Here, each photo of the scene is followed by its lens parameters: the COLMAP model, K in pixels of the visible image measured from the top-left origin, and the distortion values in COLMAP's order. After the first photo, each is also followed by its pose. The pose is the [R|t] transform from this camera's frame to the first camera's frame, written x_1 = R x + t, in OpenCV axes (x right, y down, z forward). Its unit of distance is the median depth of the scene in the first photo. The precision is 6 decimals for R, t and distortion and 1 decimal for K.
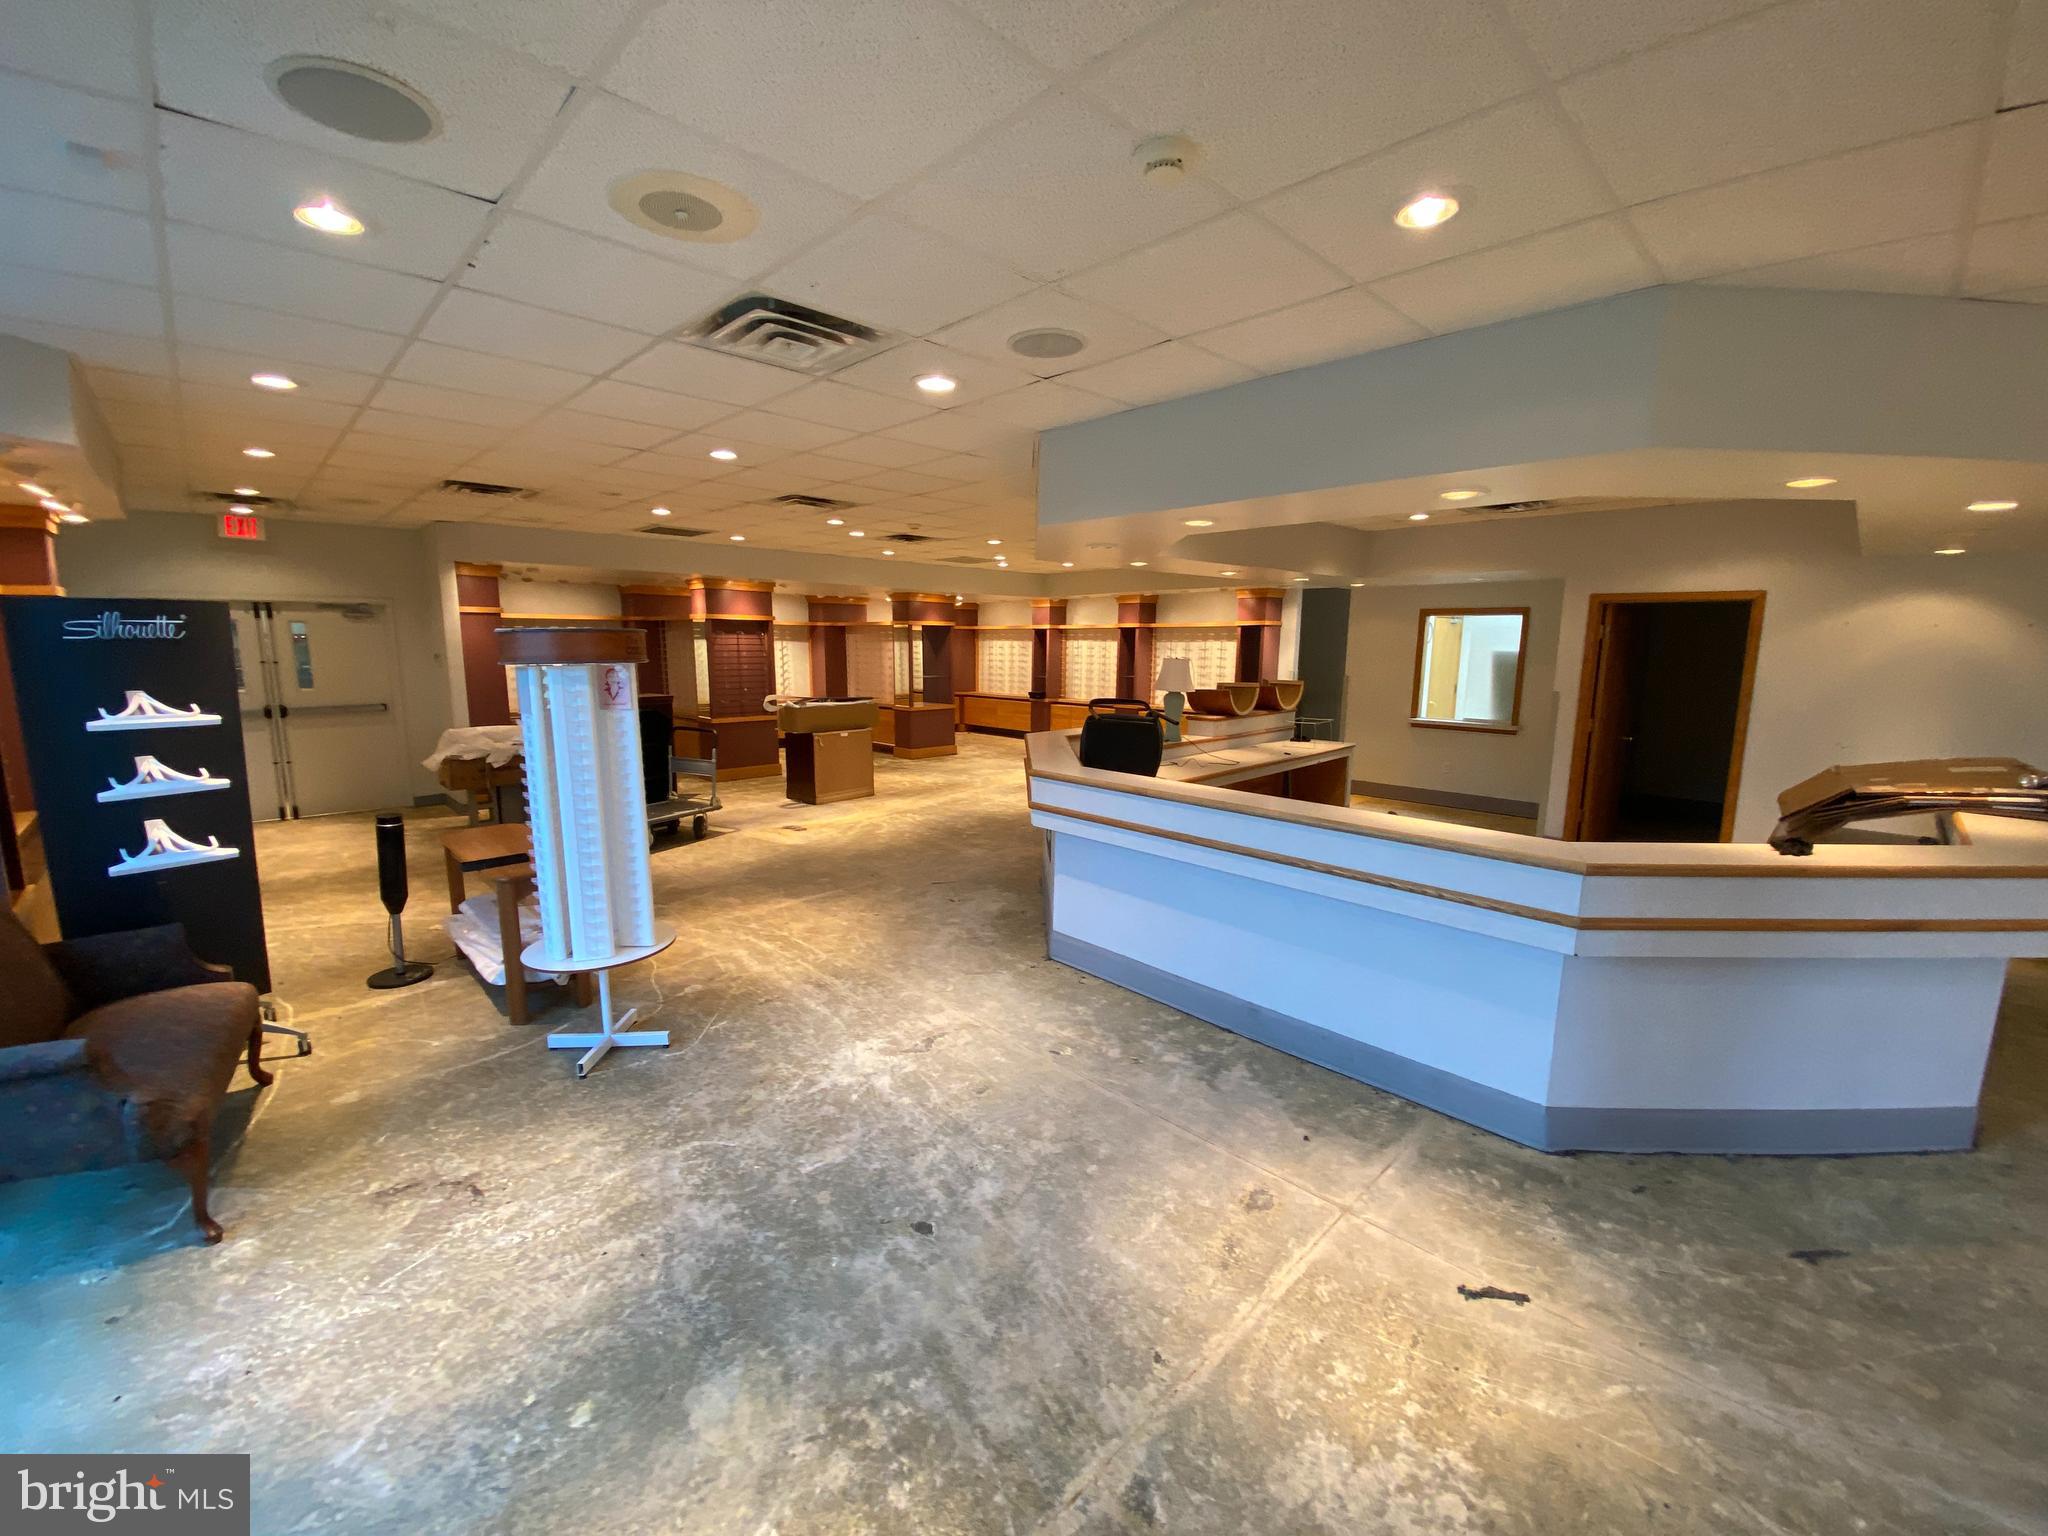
lens RADIAL K [[830.8, 0, 1027.5], [0, 830.8, 763.1], [0, 0, 1]] dist [-0.015102, -0.007950]
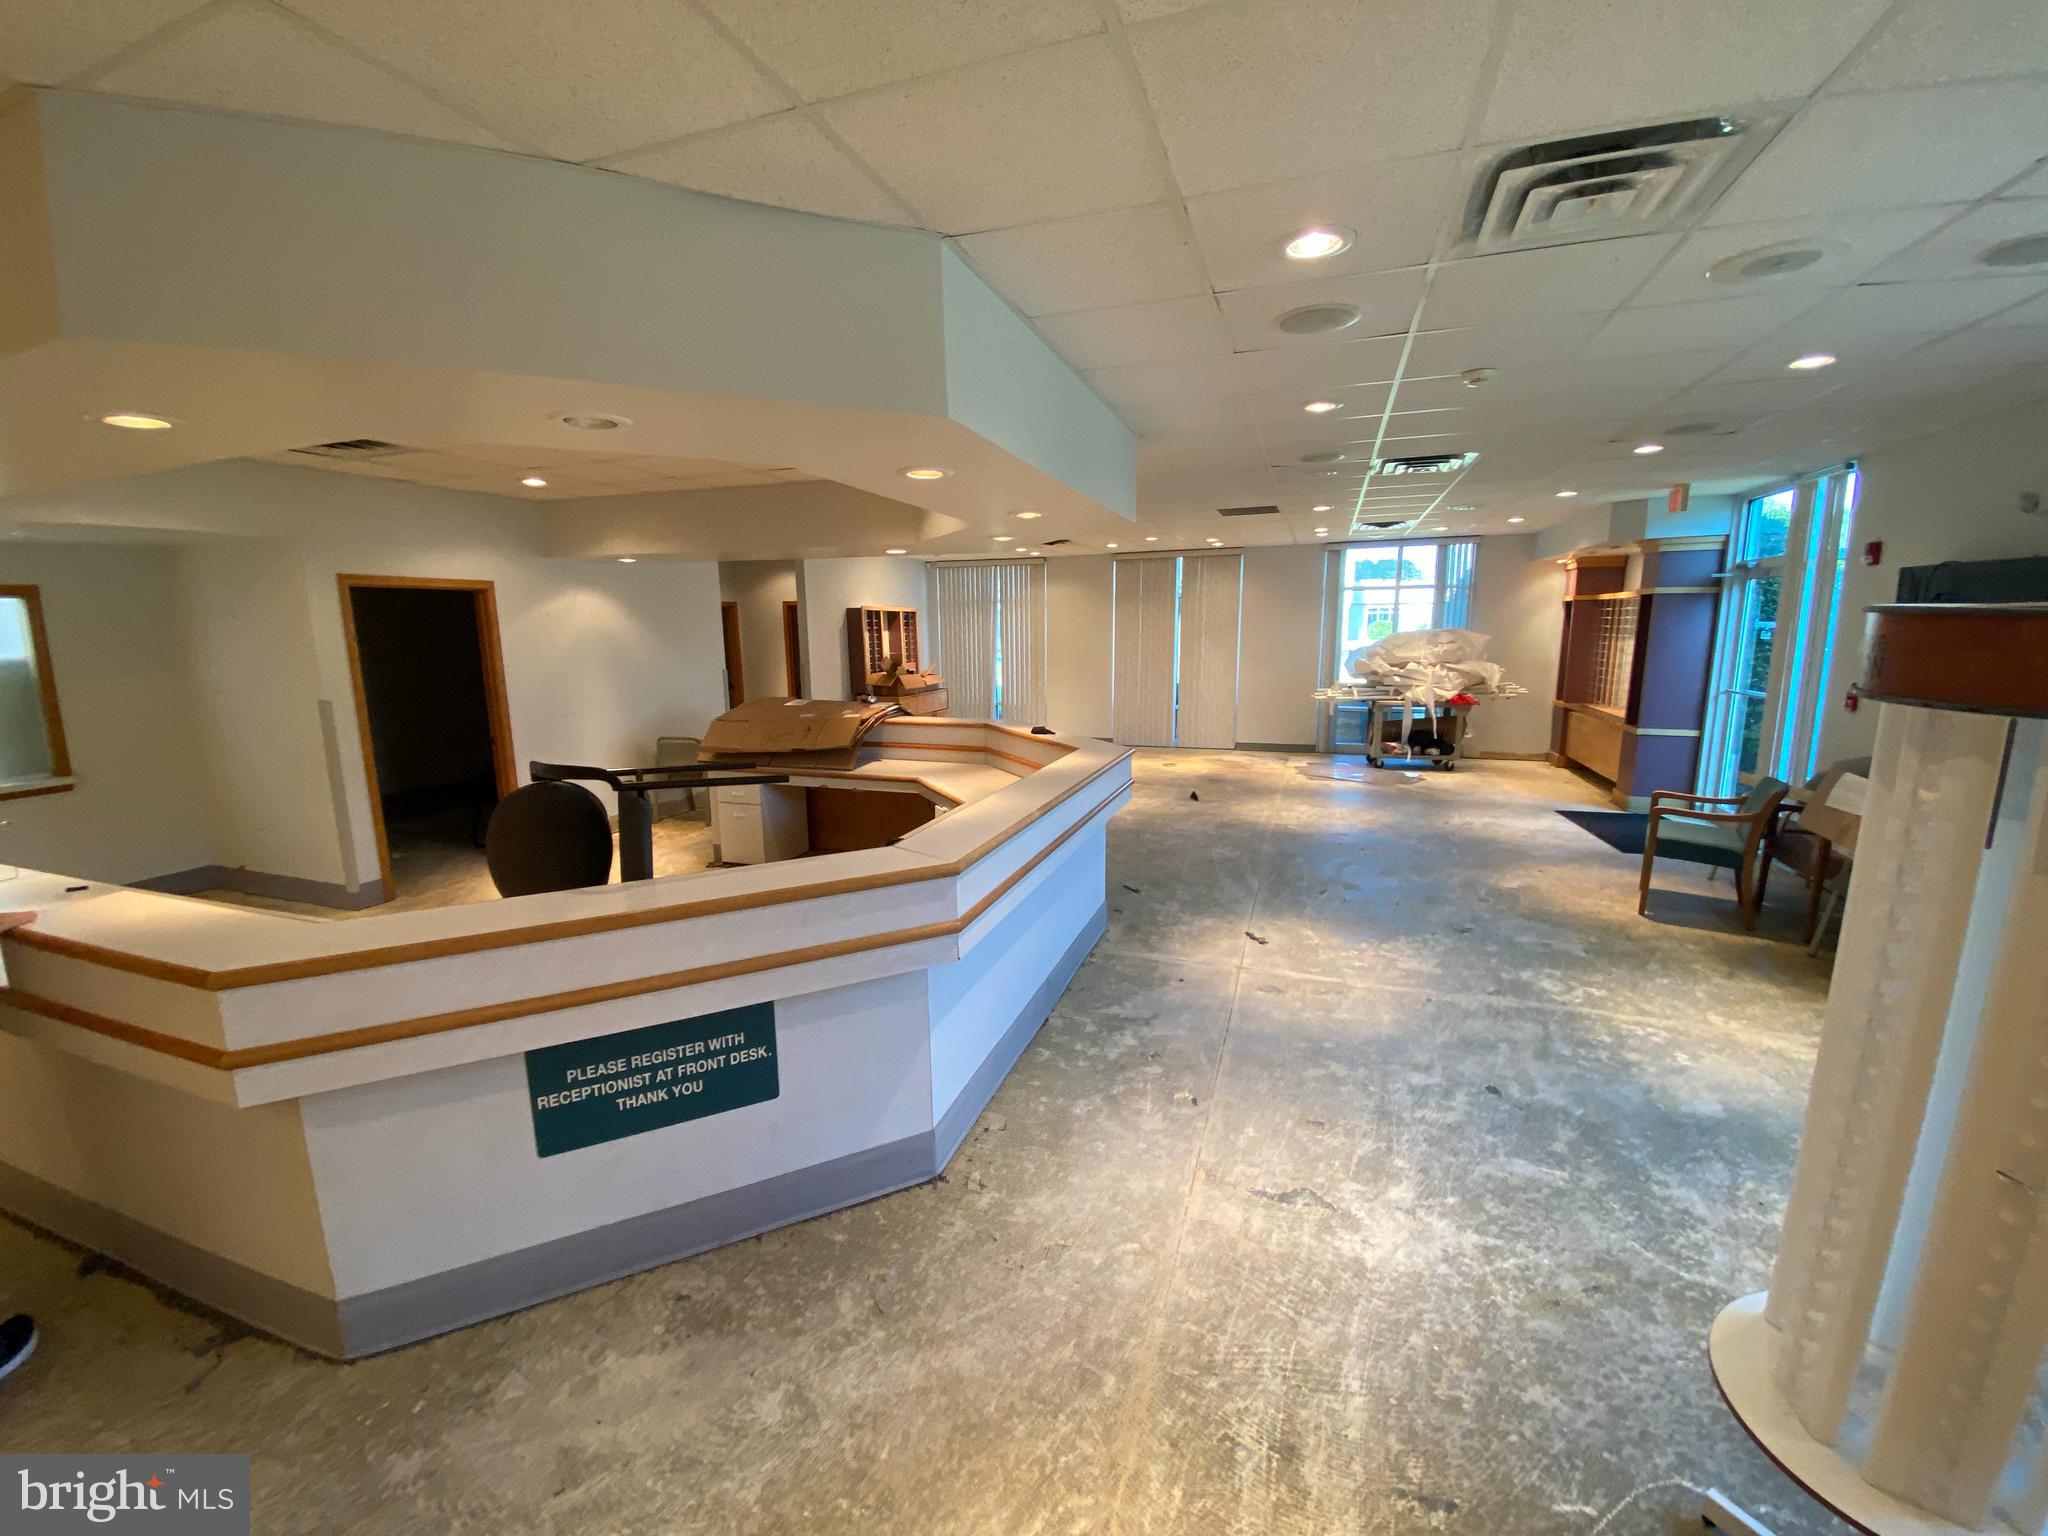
lens RADIAL K [[830.8, 0, 1021.8], [0, 830.8, 763.8], [0, 0, 1]] dist [-0.015102, -0.007950]
pose [[-0.431095, -0.162303, 0.887590, -0.723901], [0.146552, 0.958033, 0.246363, -0.272380], [-0.890326, 0.236284, -0.389217, 1.721920]]
